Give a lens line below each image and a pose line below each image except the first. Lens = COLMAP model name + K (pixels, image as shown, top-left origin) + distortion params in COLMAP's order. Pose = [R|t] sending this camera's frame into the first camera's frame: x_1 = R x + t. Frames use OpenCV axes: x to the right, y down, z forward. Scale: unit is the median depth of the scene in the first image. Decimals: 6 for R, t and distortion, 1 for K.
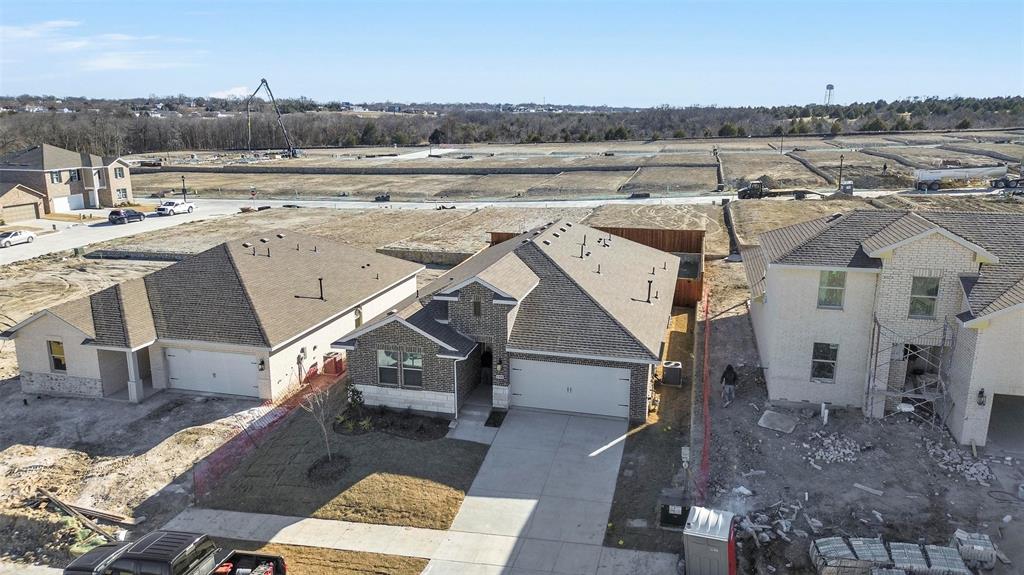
lens RADIAL K [[736.3, 0, 512.0], [0, 736.3, 287.5], [0, 0, 1]] dist [0.005393, 0.001128]
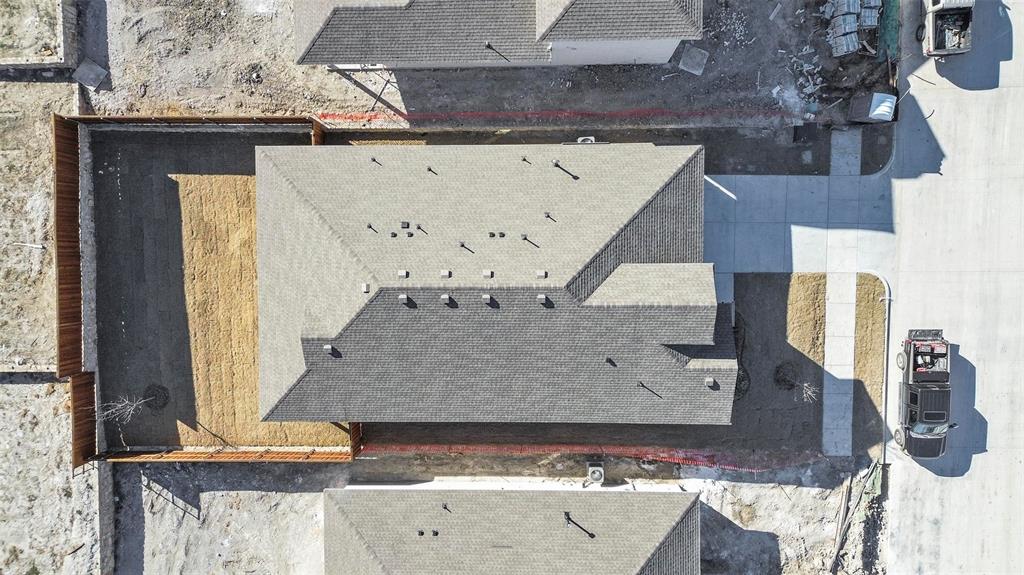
lens RADIAL K [[736.3, 0, 512.0], [0, 736.3, 287.5], [0, 0, 1]] dist [0.005393, 0.001128]
pose [[-0.254051, -0.966924, -0.022735, 0.084283], [0.257491, -0.090274, 0.962055, -1.269327], [-0.932286, 0.238557, 0.271909, 1.098062]]
